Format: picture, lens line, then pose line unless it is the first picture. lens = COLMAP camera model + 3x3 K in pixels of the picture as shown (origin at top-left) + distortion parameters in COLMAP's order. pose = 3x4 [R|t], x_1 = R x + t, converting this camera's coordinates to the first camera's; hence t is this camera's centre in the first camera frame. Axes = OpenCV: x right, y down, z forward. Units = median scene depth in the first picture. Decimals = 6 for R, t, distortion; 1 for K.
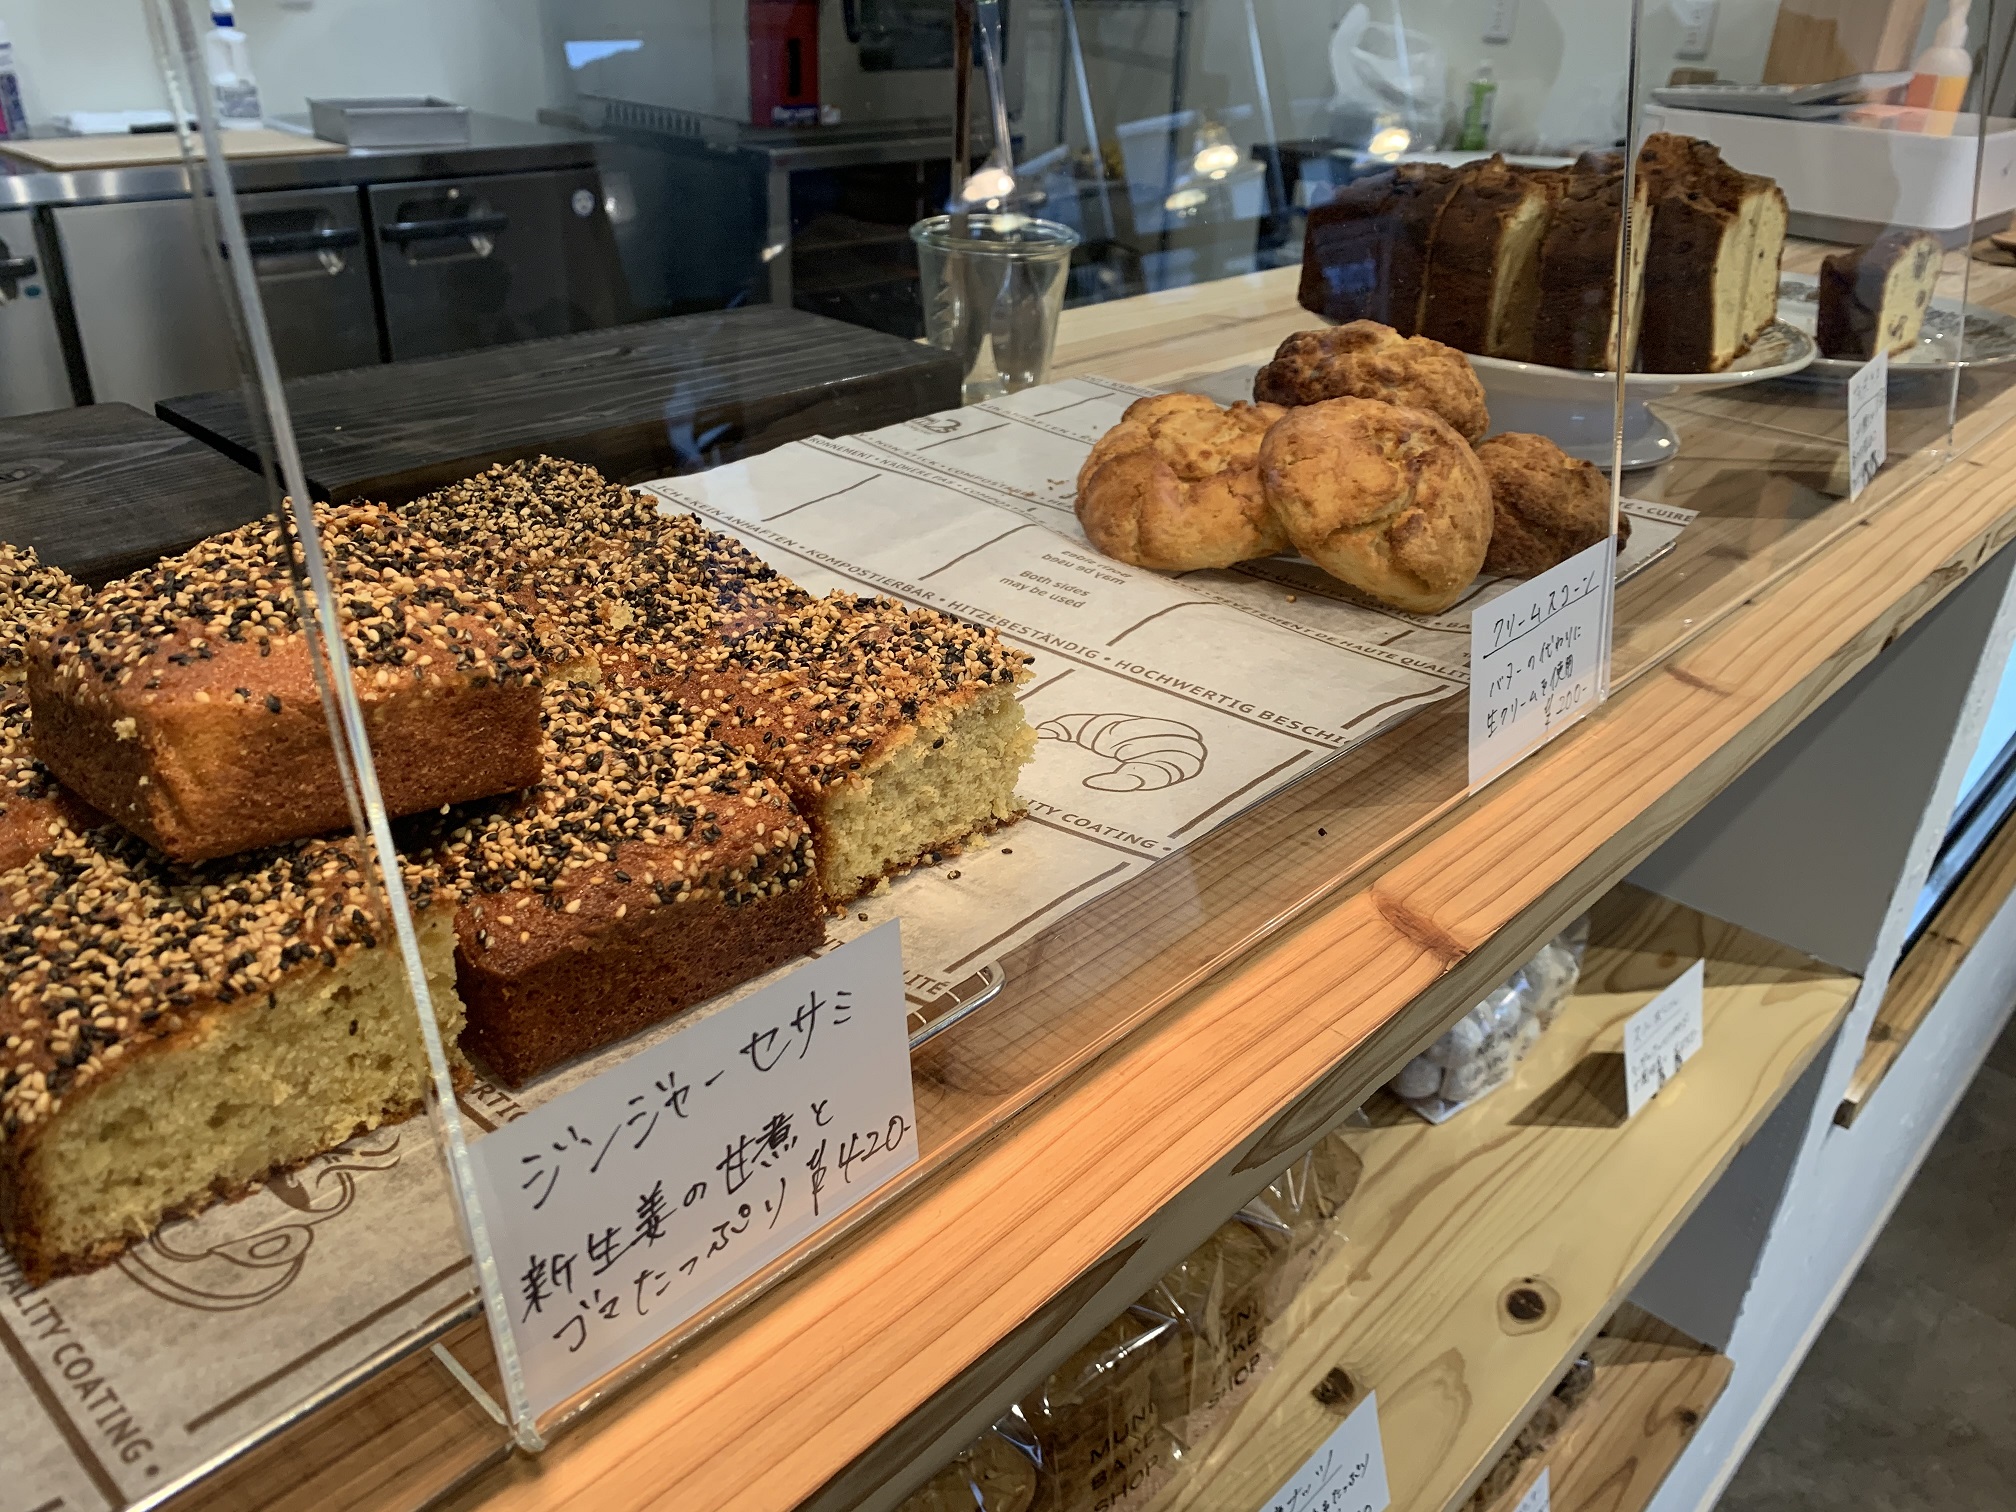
lens RADIAL K [[1594.4, 0, 1008.0], [0, 1594.4, 756.0], [0, 0, 1]] dist [0.022959, -0.018107]
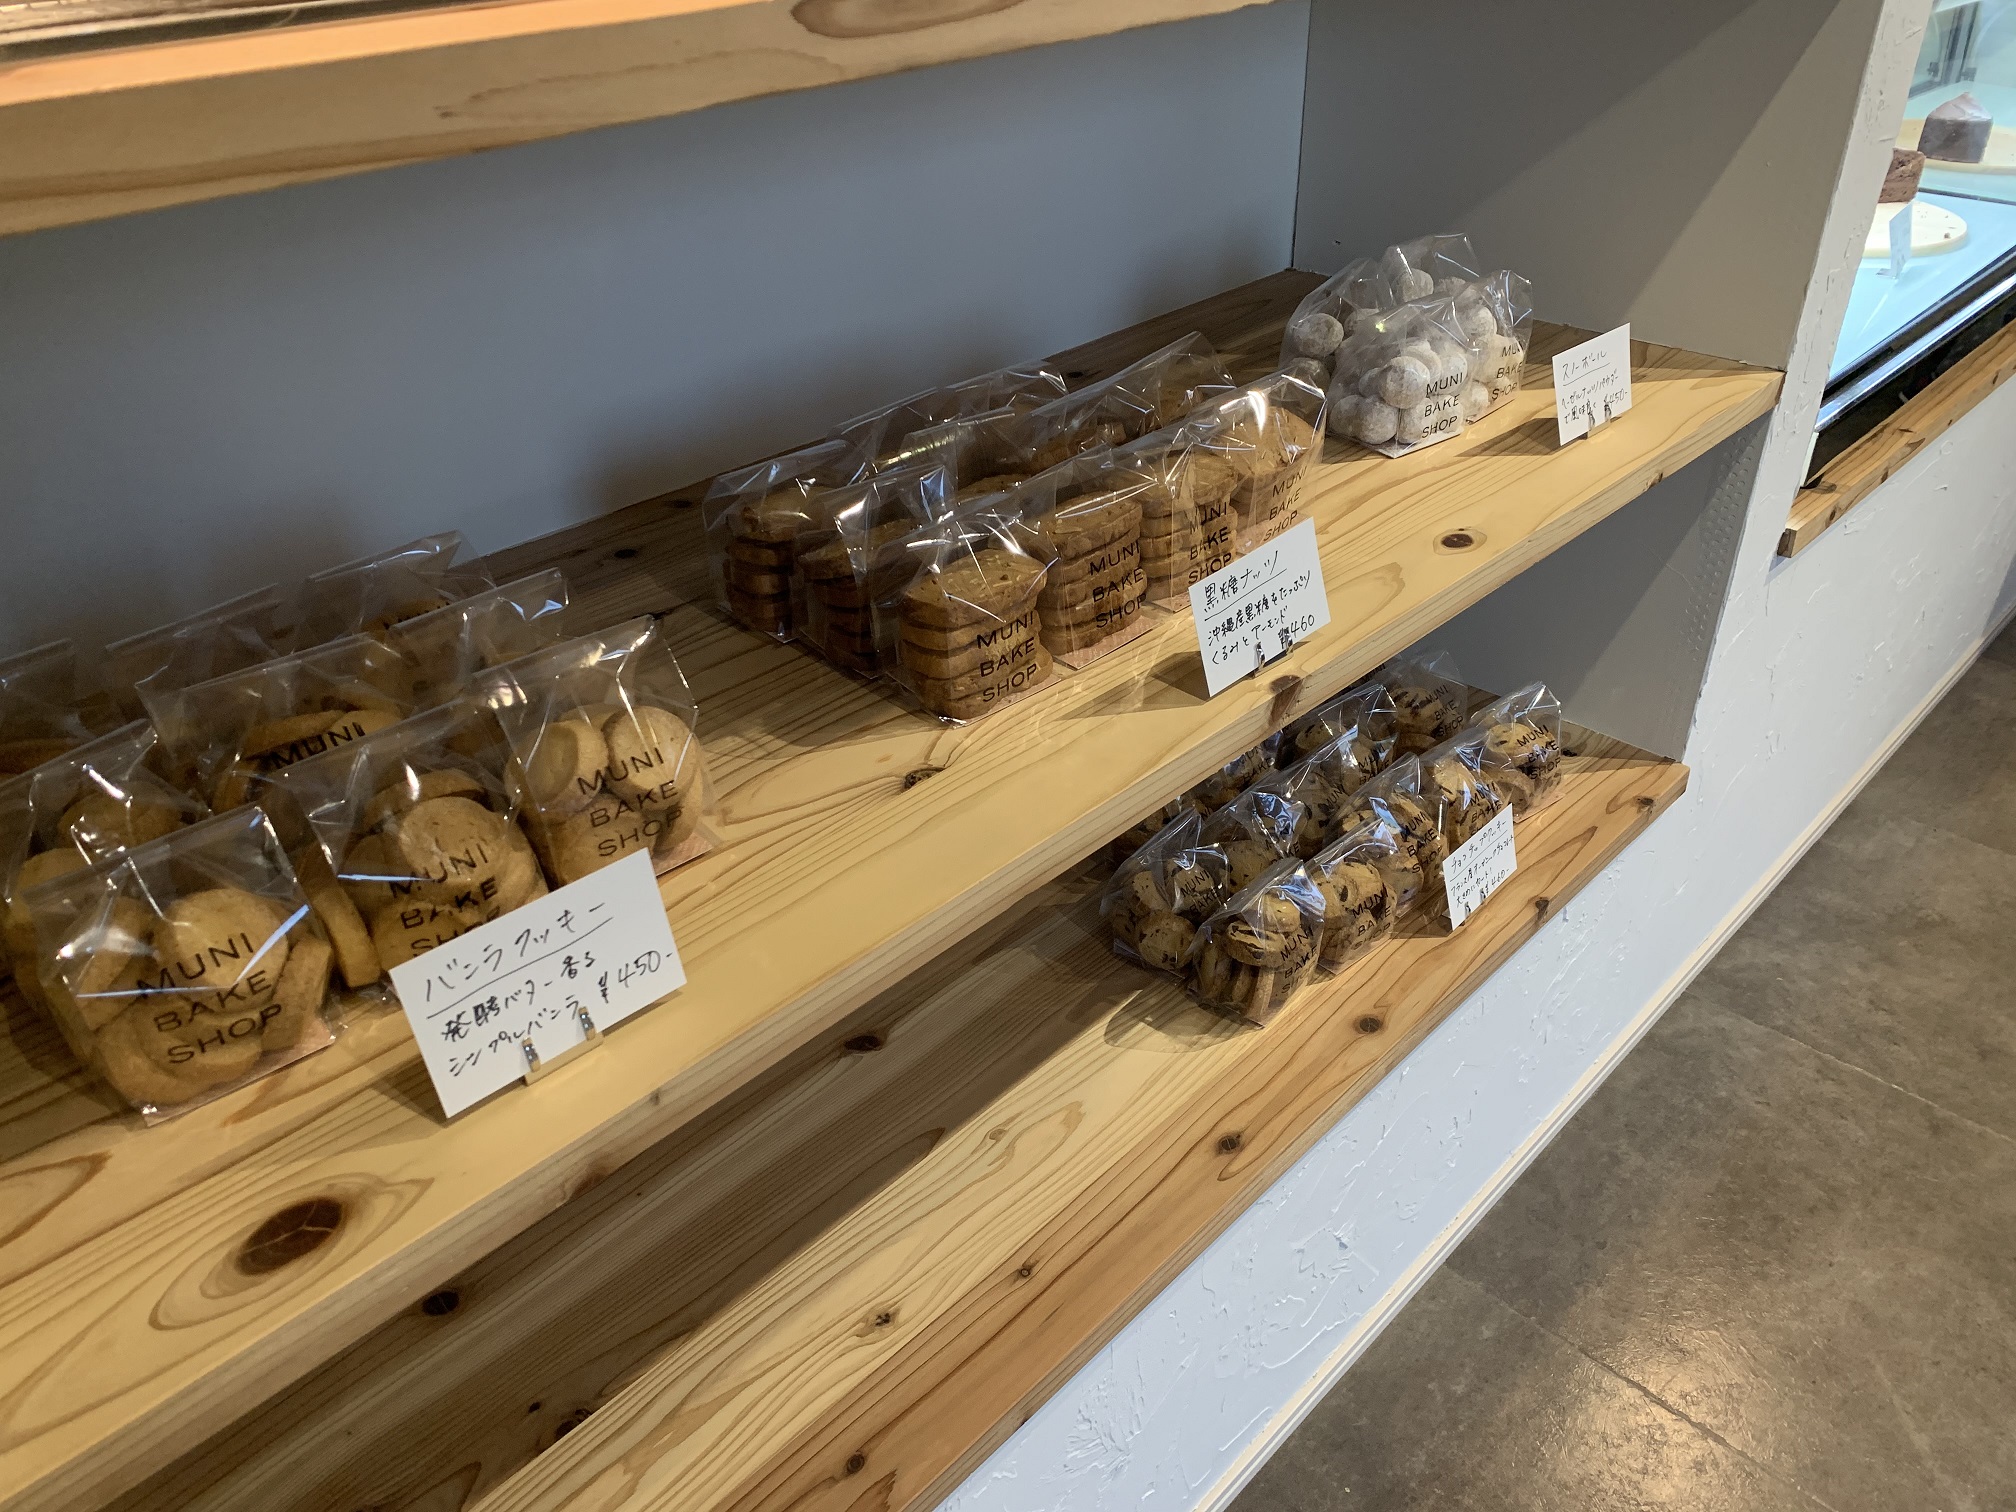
lens RADIAL K [[1580.0, 0, 1008.3], [0, 1580.0, 767.2], [0, 0, 1]] dist [0.011063, -0.007115]
pose [[0.997762, -0.046693, -0.047856, 0.025778], [0.050567, 0.995247, 0.083222, 0.302061], [0.043743, -0.085456, 0.995381, -0.167230]]
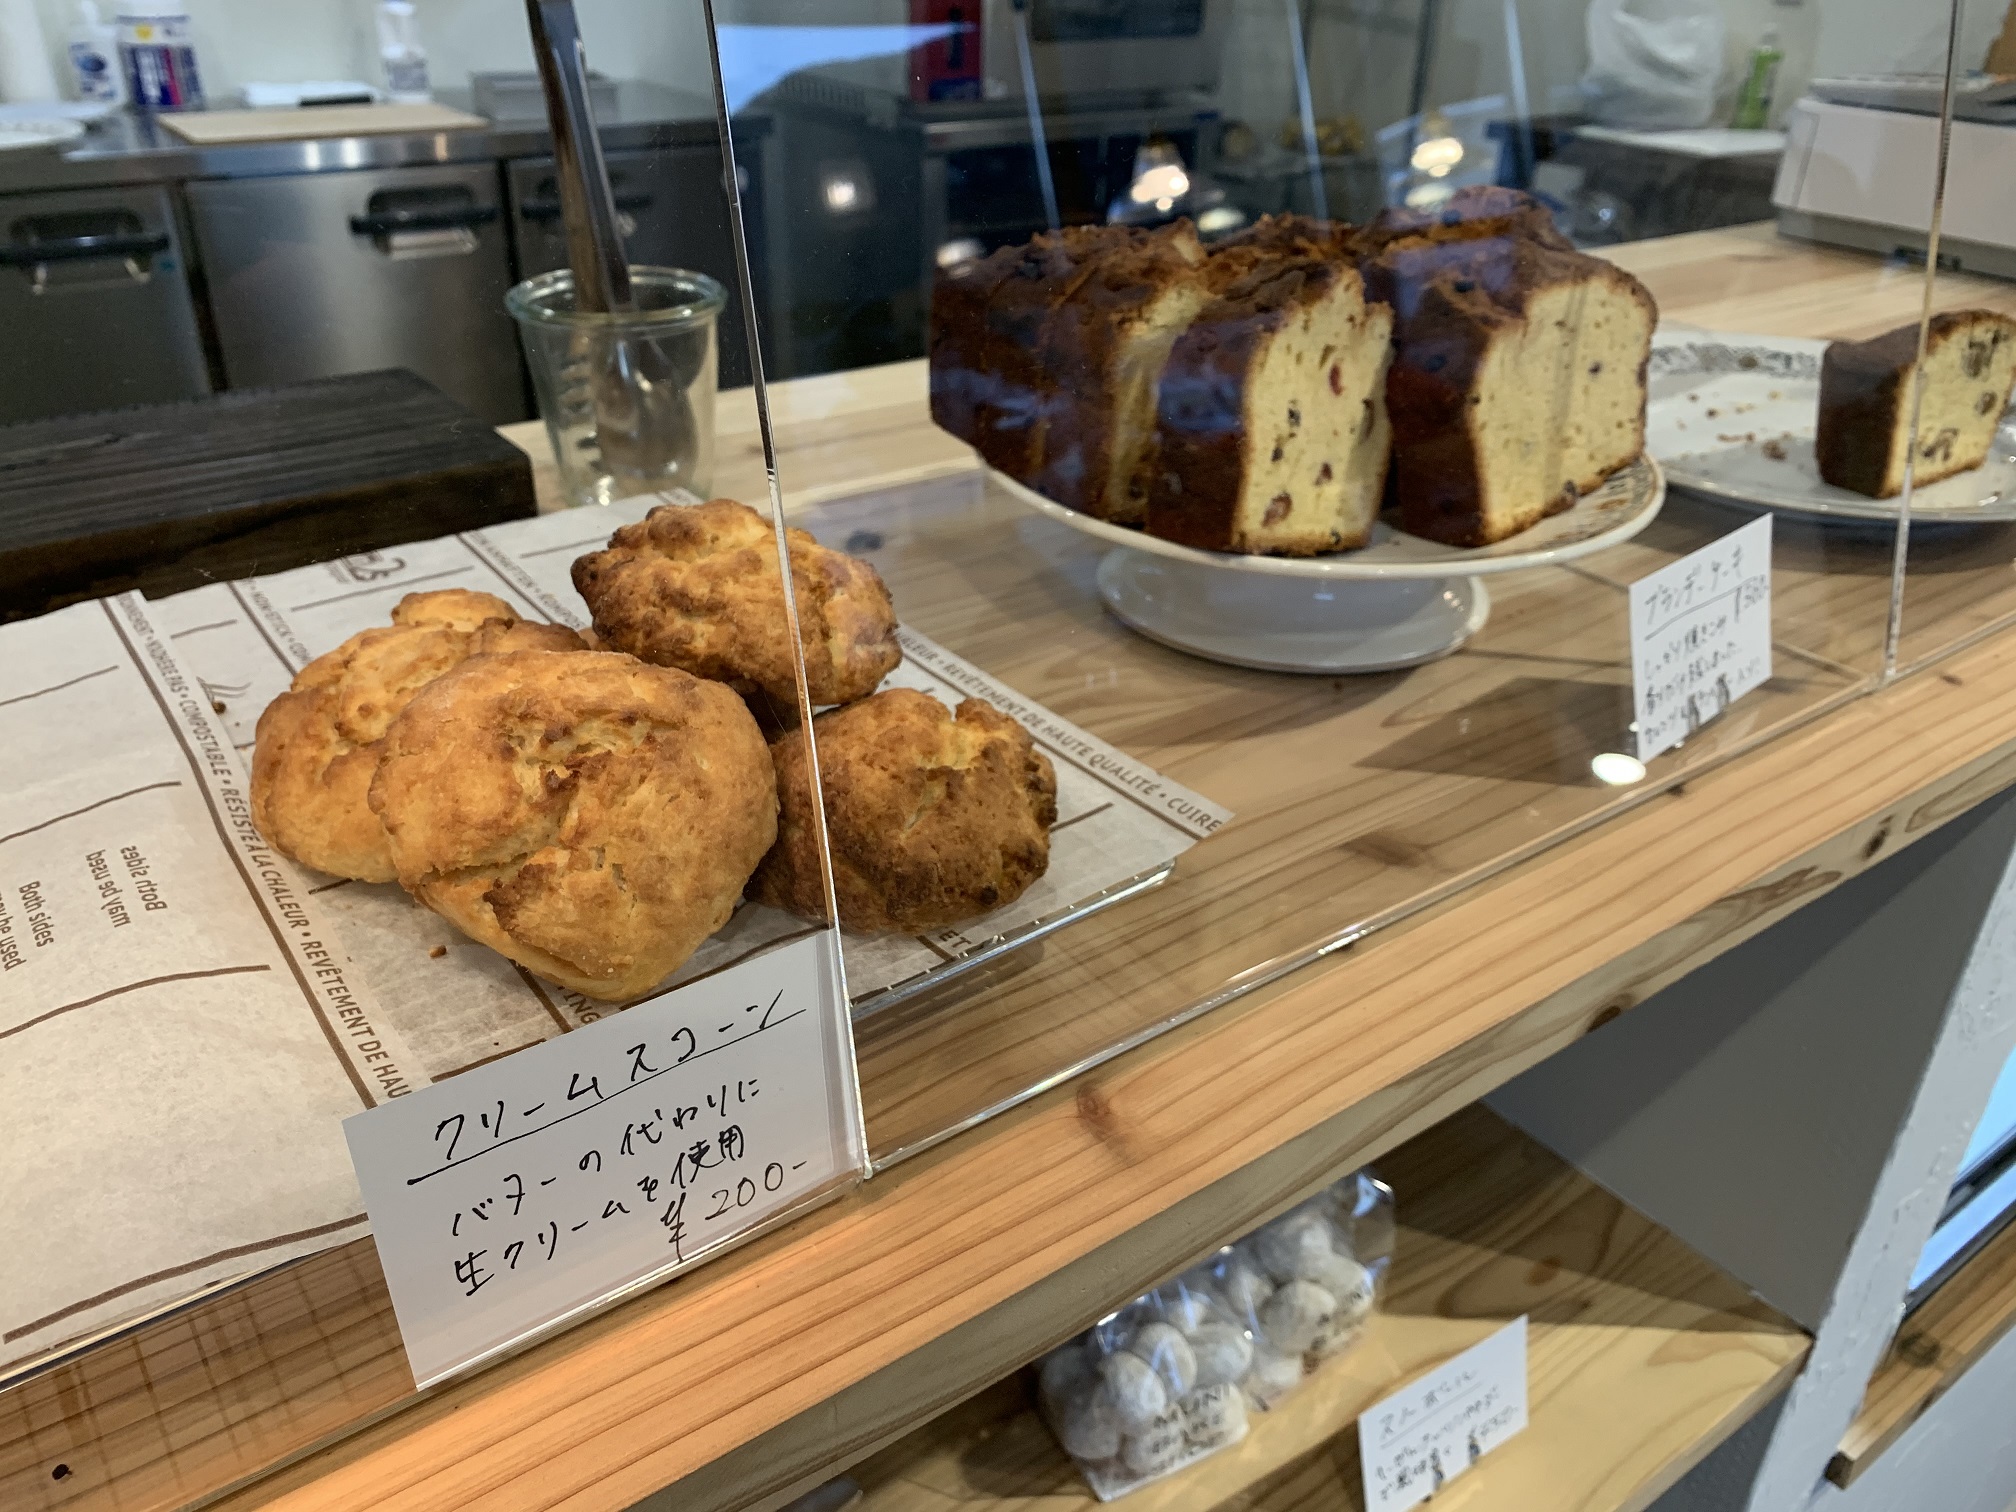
lens RADIAL K [[1594.4, 0, 1008.0], [0, 1594.4, 756.0], [0, 0, 1]] dist [0.022959, -0.018107]
pose [[0.980494, 0.079517, -0.179744, 0.289679], [-0.075492, 0.996721, 0.029137, -0.120075], [0.181471, -0.015000, 0.983282, 0.226485]]
